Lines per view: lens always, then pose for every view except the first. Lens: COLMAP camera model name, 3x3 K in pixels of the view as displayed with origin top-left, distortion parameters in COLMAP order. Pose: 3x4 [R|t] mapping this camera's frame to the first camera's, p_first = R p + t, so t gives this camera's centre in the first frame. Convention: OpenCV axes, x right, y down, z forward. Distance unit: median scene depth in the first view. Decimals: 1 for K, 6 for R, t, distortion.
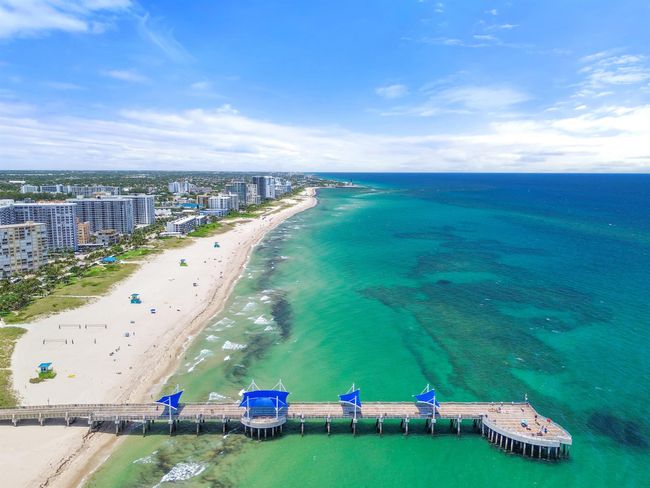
lens RADIAL K [[521.7, 0, 319.0], [0, 521.7, 242.7], [0, 0, 1]] dist [0.062428, -0.037116]
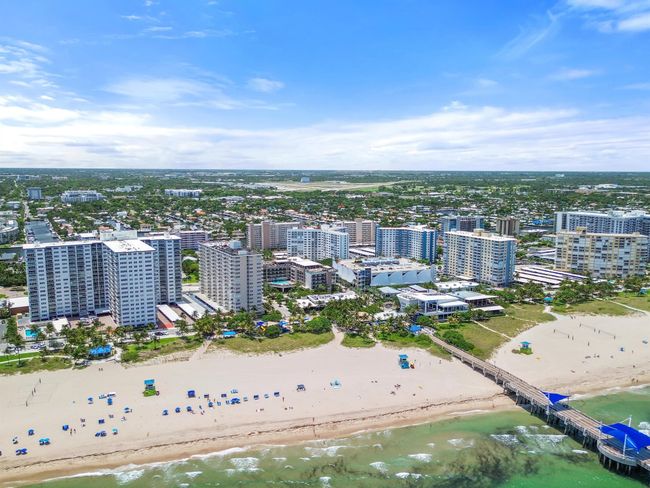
lens RADIAL K [[521.7, 0, 327.8], [0, 521.7, 240.7], [0, 0, 1]] dist [0.062428, -0.037116]
pose [[0.341366, 0.131464, -0.930691, 0.271014], [-0.135243, 0.986737, 0.089775, -0.038835], [0.930150, 0.095223, 0.354618, 0.028853]]
